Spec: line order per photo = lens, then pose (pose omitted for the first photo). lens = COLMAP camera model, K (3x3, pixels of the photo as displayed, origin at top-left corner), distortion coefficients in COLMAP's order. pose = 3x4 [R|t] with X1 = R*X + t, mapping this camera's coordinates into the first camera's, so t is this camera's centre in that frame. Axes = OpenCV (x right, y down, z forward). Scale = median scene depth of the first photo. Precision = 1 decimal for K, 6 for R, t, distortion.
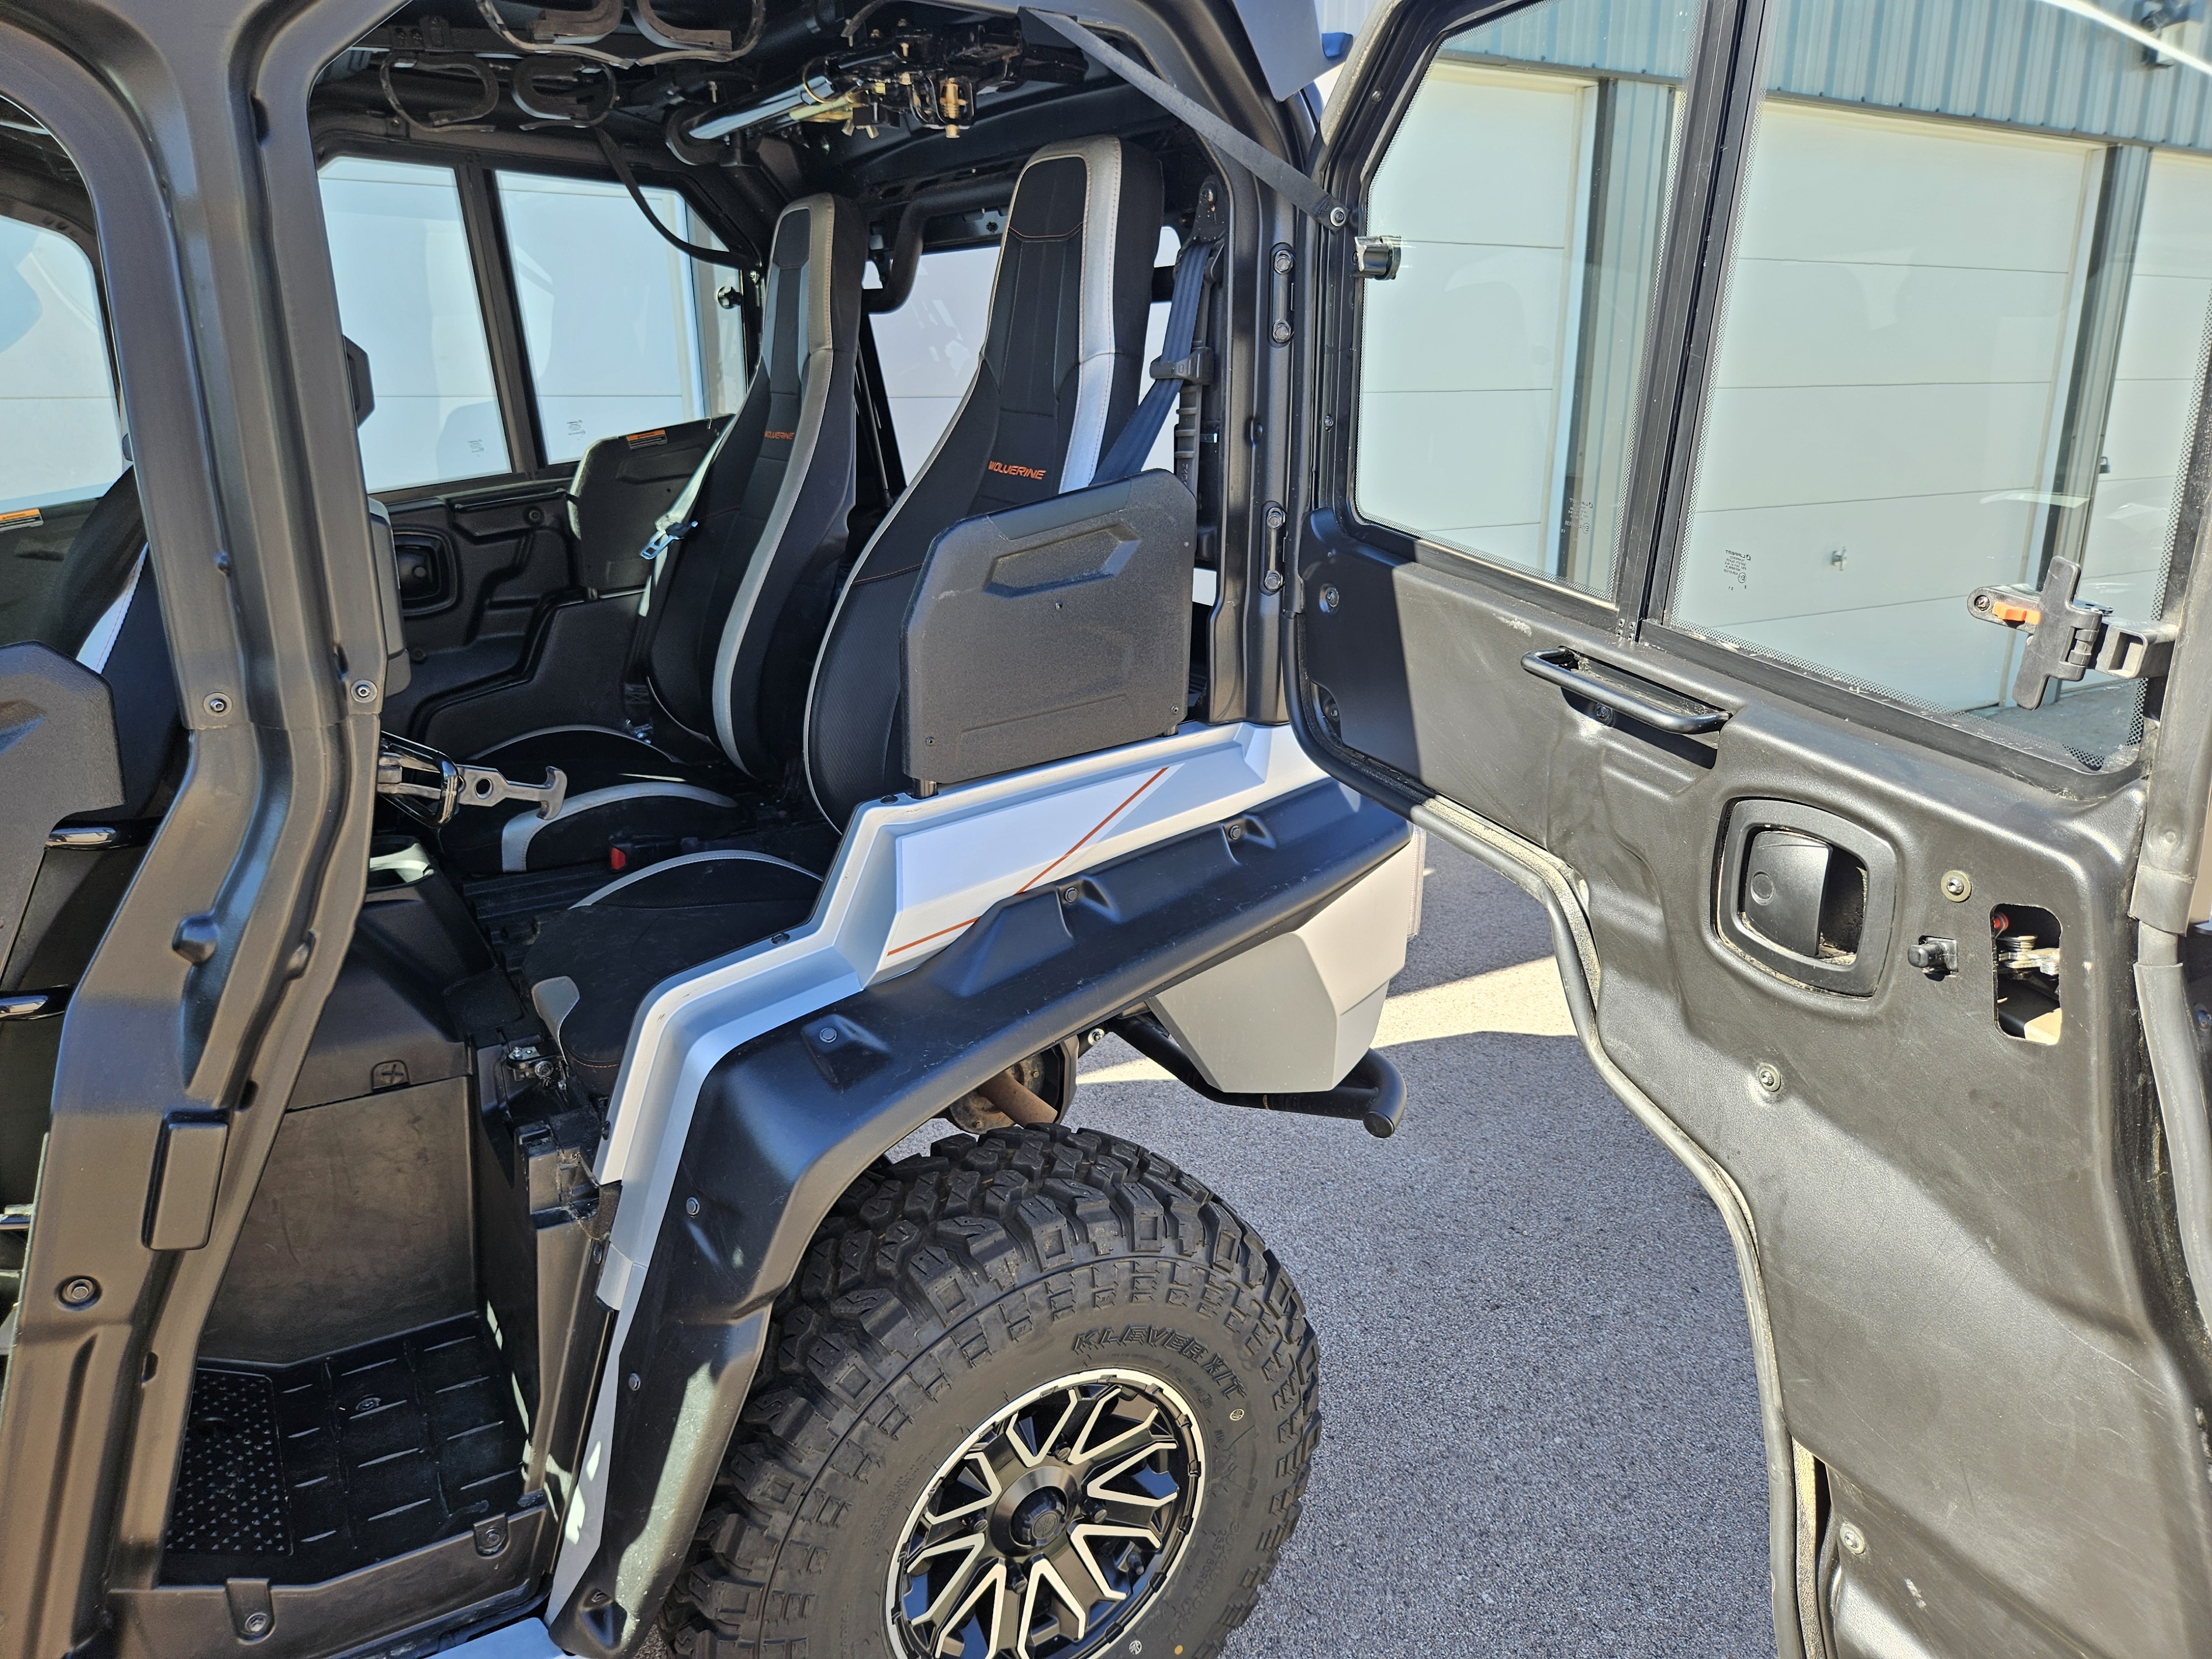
lens RADIAL K [[1507.0, 0, 1078.9], [0, 1507.0, 846.8], [0, 0, 1]] dist [0.057650, -0.058353]
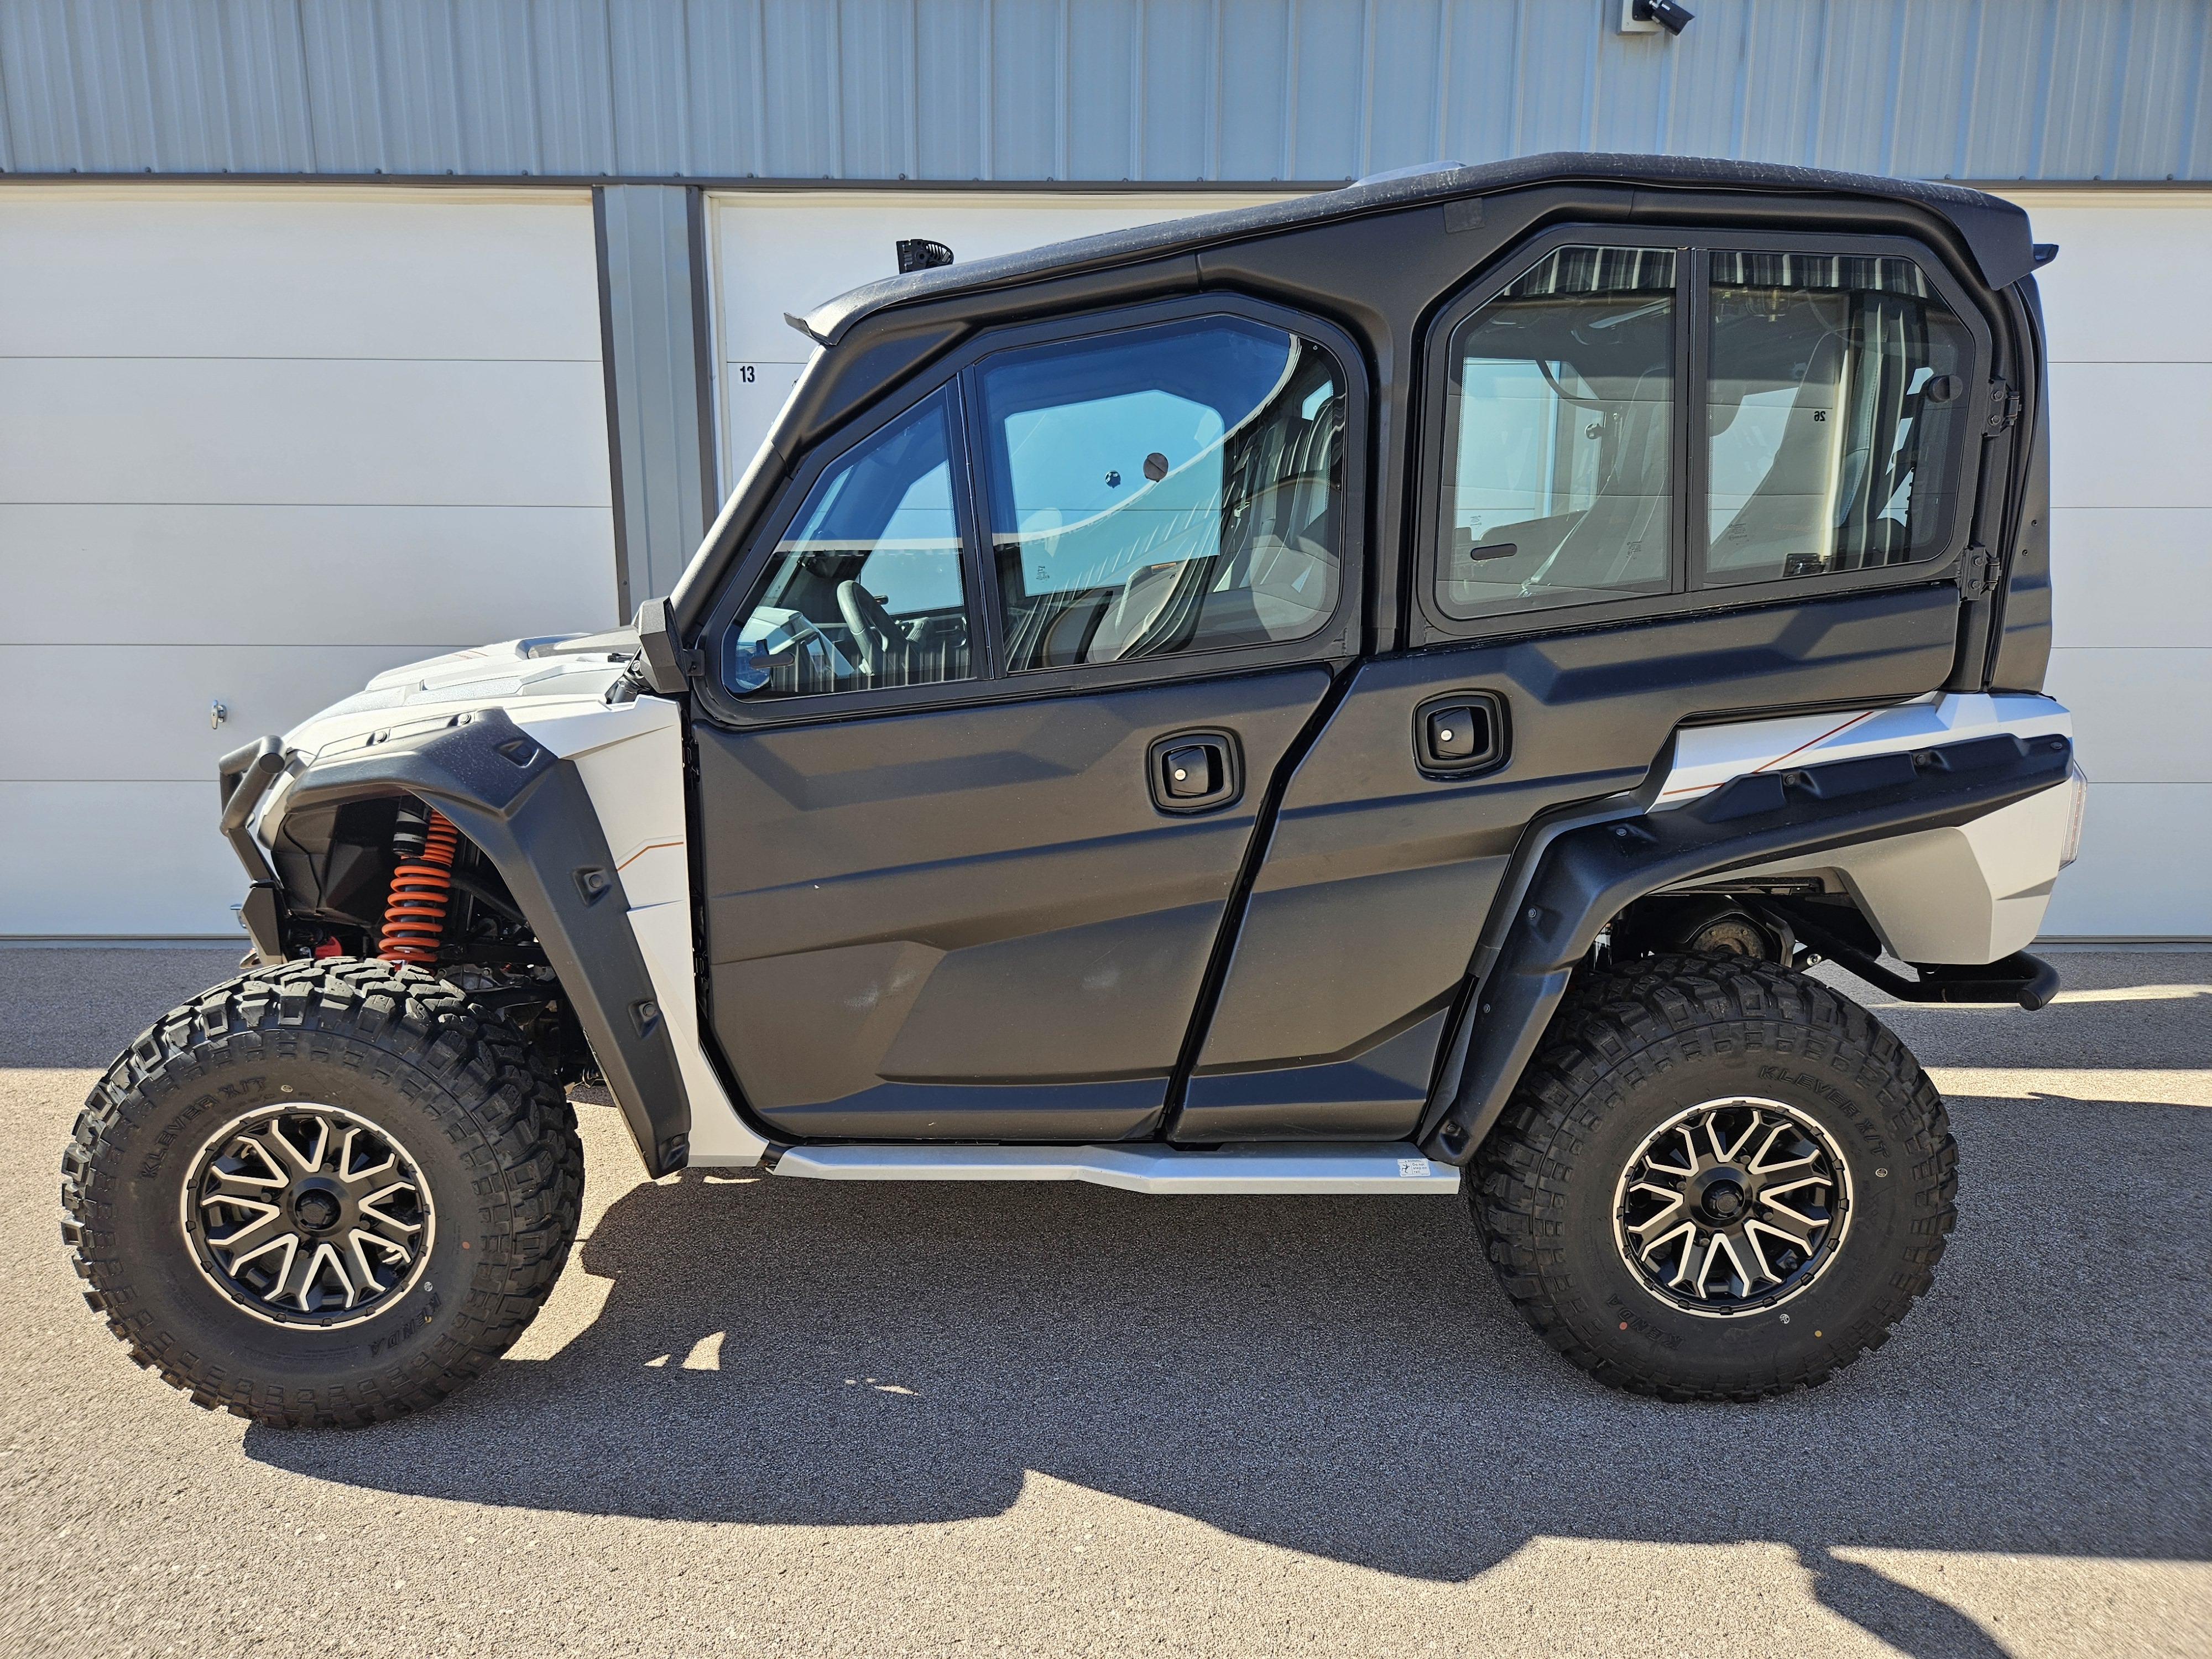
lens RADIAL K [[1507.0, 0, 1078.9], [0, 1507.0, 846.8], [0, 0, 1]] dist [0.057650, -0.058353]
pose [[0.876294, 0.102194, -0.470813, 0.092635], [-0.144174, 0.988085, -0.053869, 0.274647], [0.459698, 0.115084, 0.880587, -0.694777]]
